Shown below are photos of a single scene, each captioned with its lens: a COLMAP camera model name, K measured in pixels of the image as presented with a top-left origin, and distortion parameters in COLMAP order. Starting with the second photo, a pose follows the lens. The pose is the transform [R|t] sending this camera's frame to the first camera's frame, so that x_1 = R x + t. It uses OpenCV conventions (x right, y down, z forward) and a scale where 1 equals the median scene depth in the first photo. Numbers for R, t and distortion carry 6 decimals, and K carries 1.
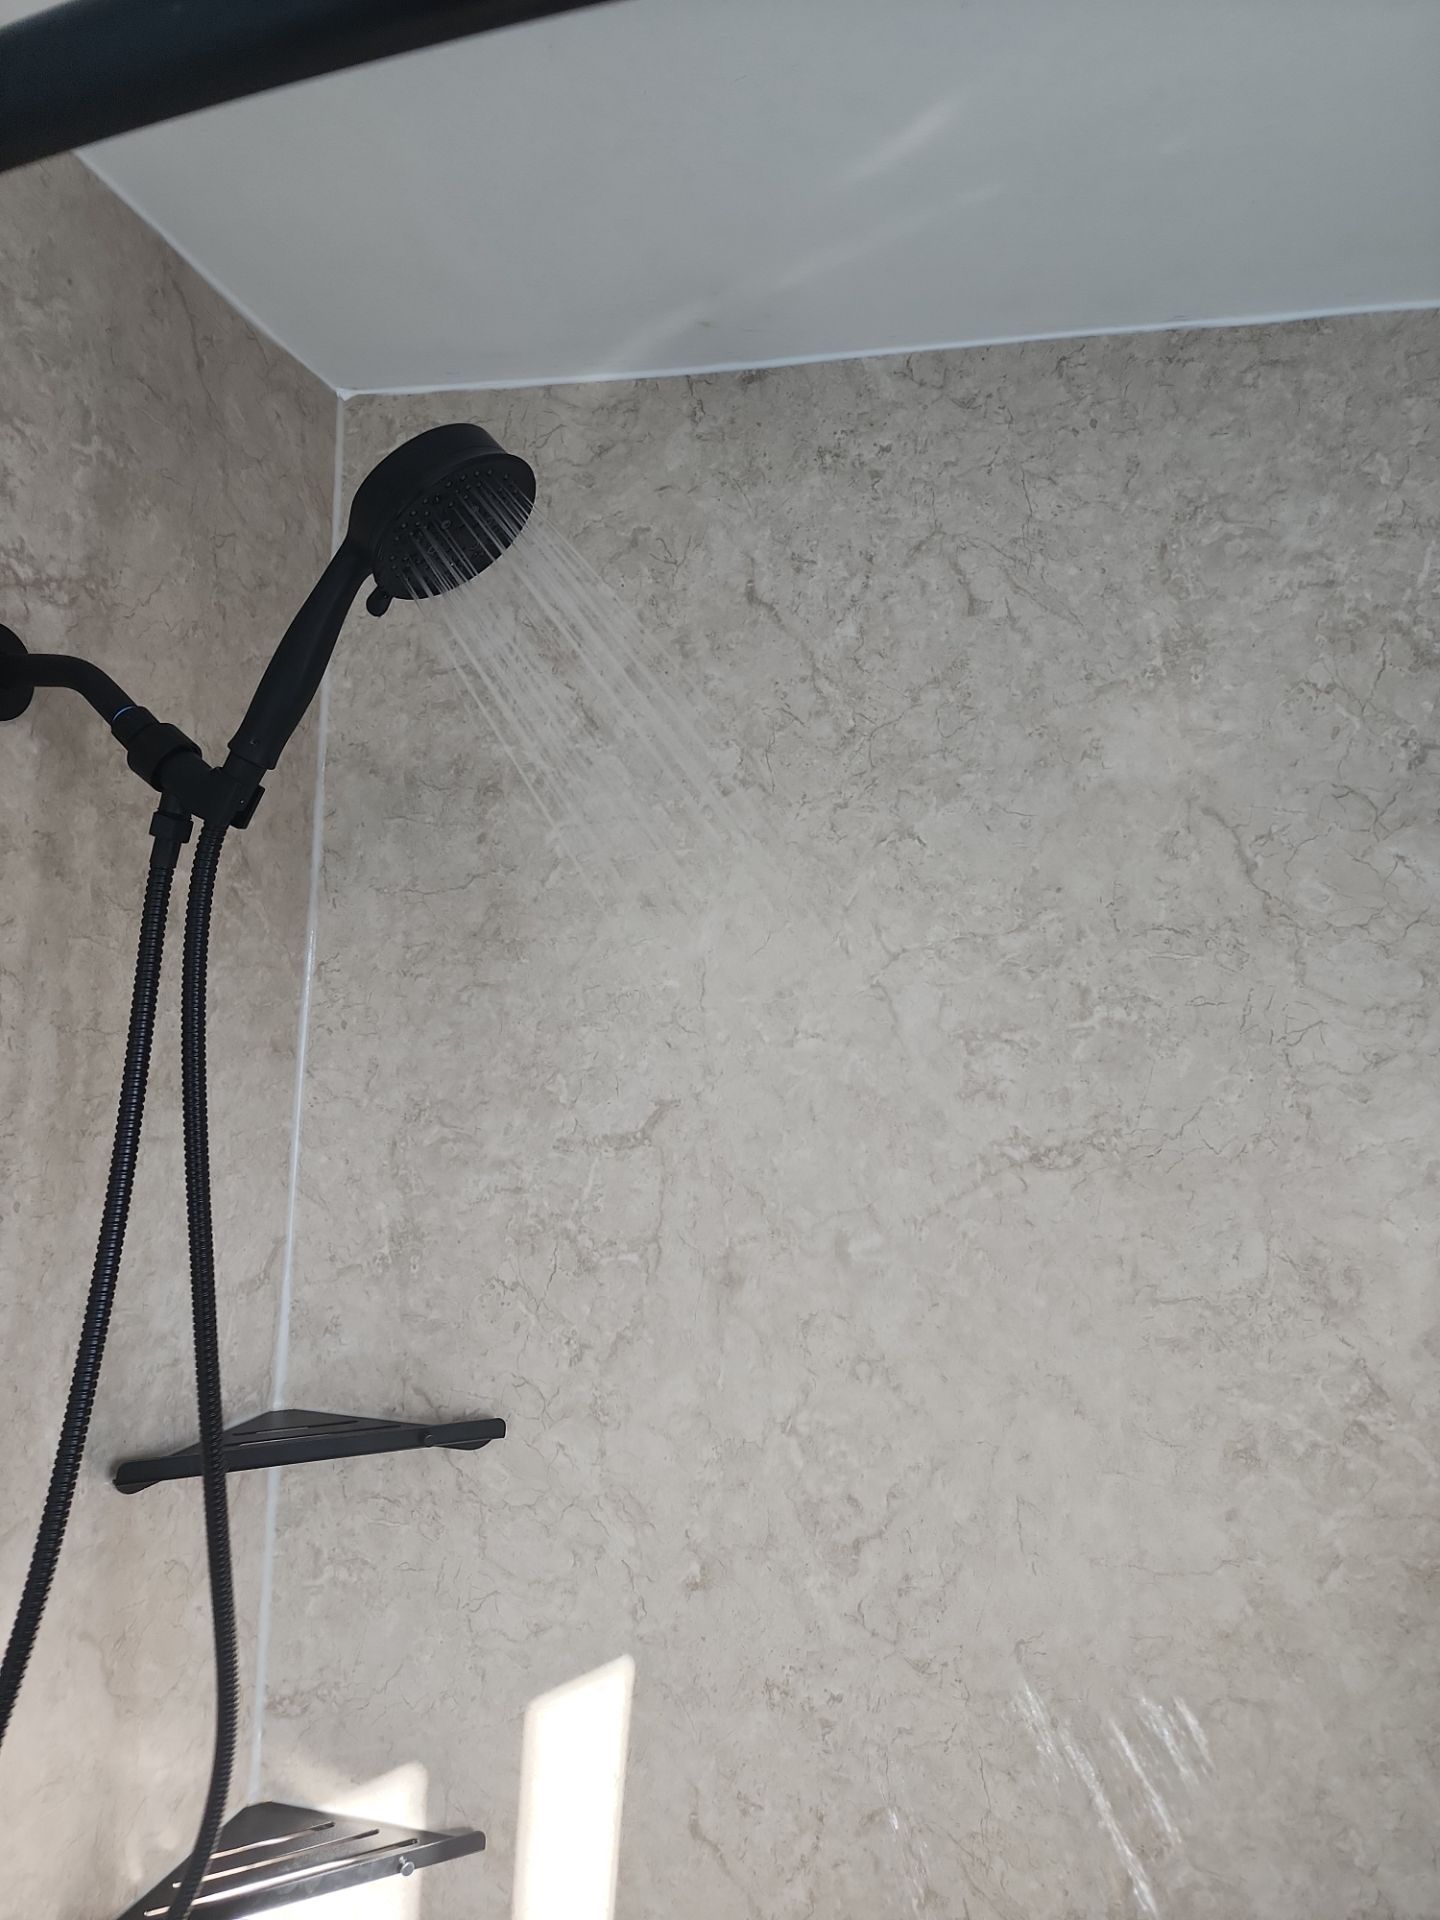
lens RADIAL K [[1325.4, 0, 709.8], [0, 1325.4, 997.5], [0, 0, 1]] dist [0.081652, -0.066193]
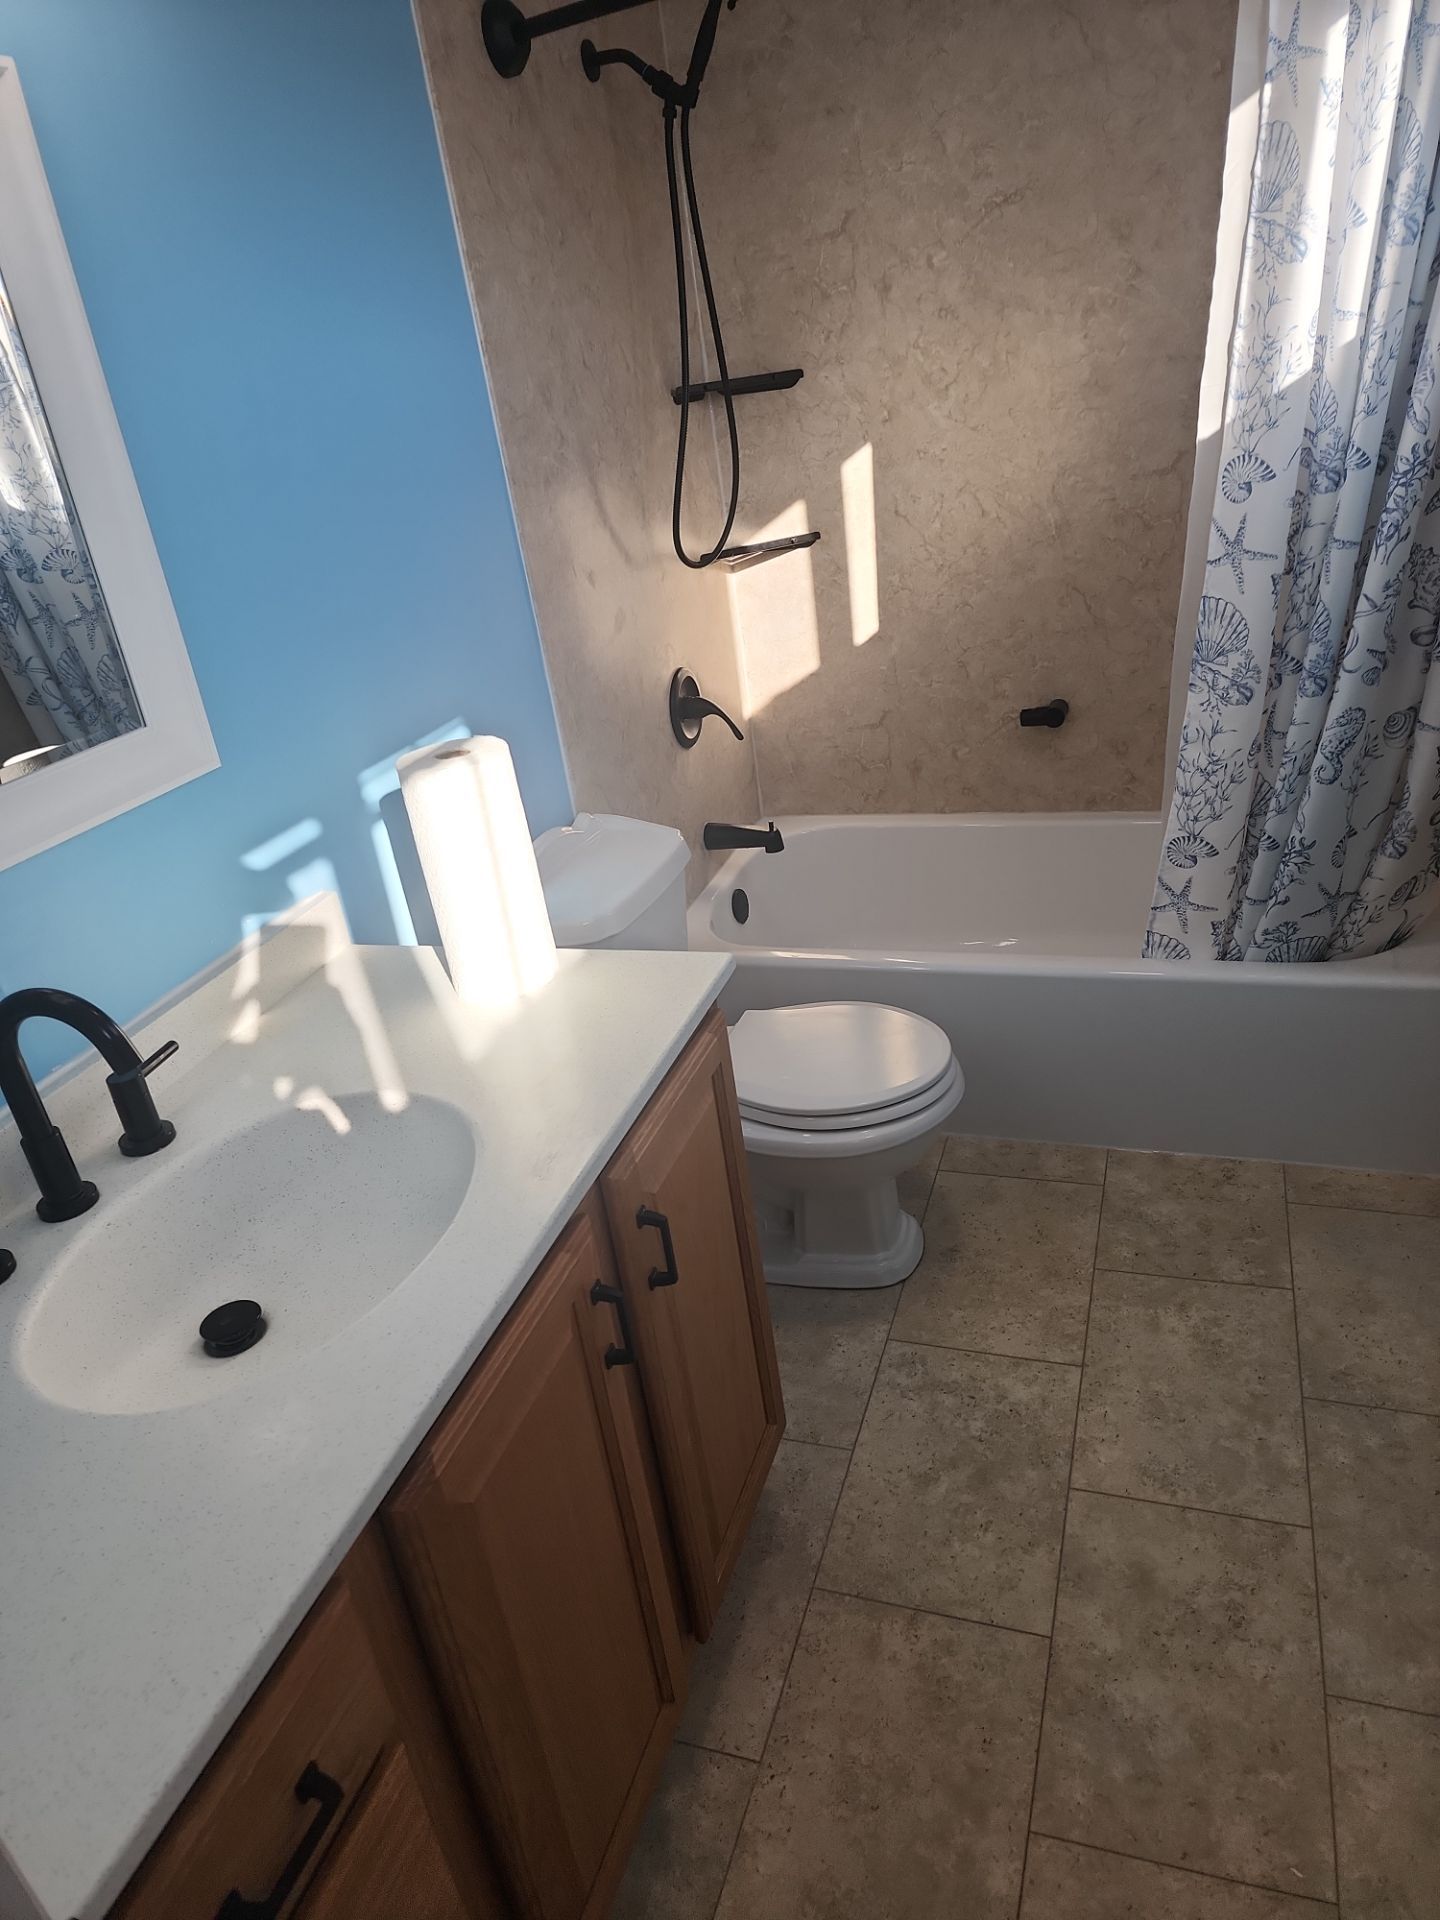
lens RADIAL K [[1325.4, 0, 737.4], [0, 1325.4, 967.4], [0, 0, 1]] dist [0.081652, -0.066193]
pose [[0.983664, -0.133246, -0.121039, -0.117138], [0.174259, 0.873480, 0.454606, 0.126954], [0.045150, -0.468272, 0.882430, -1.738293]]
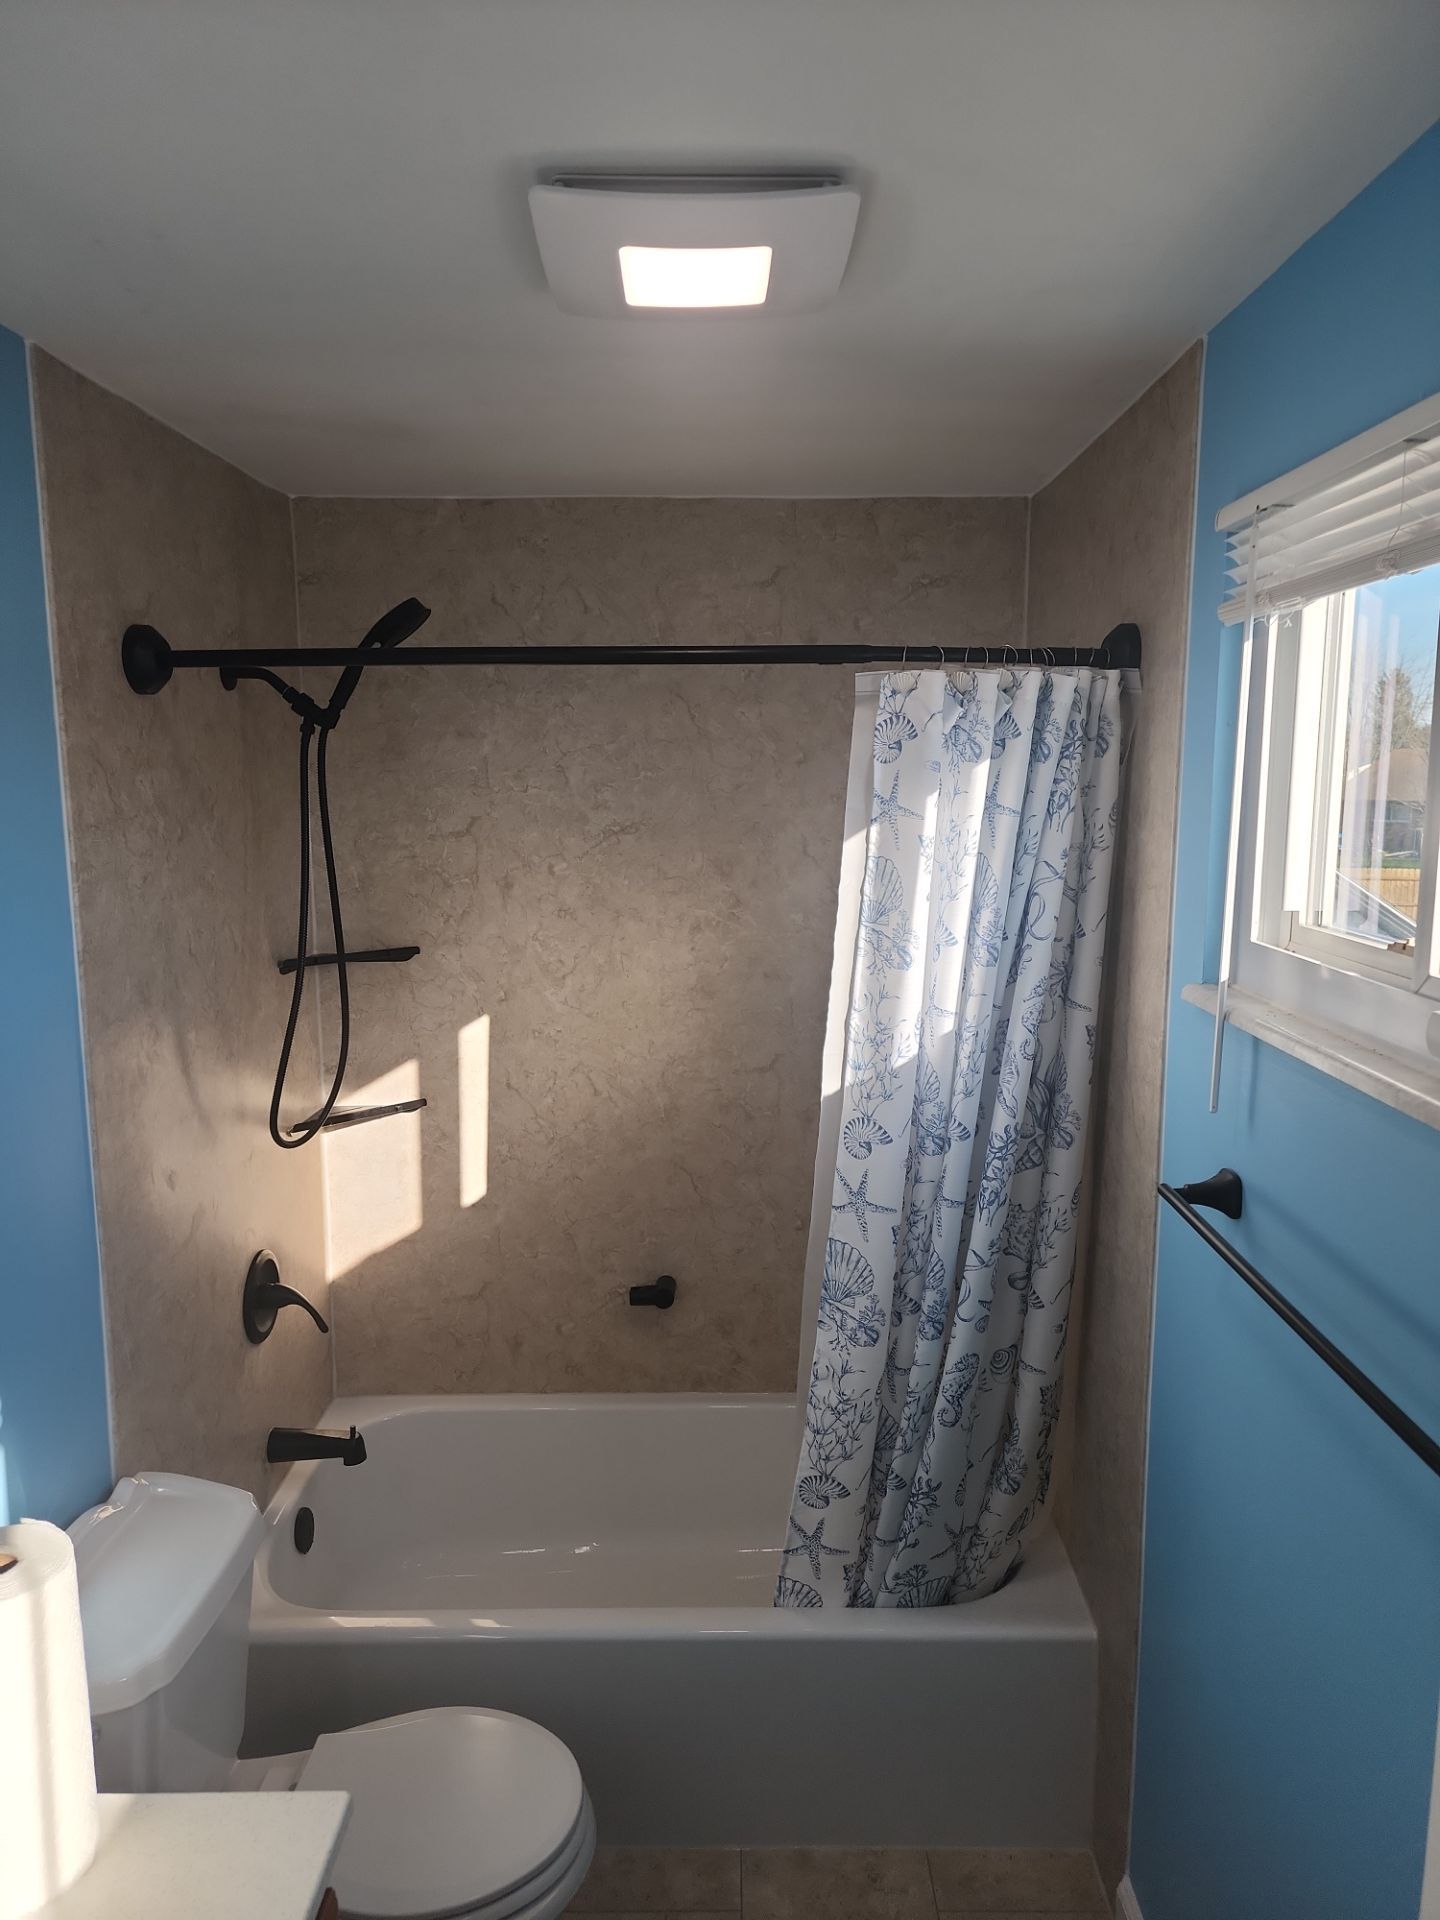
lens RADIAL K [[1325.4, 0, 741.6], [0, 1325.4, 938.3], [0, 0, 1]] dist [0.081652, -0.066193]
pose [[0.962829, -0.082963, 0.257054, -0.210598], [0.035419, 0.982224, 0.184340, -0.137506], [-0.267779, -0.168383, 0.948653, -1.510496]]
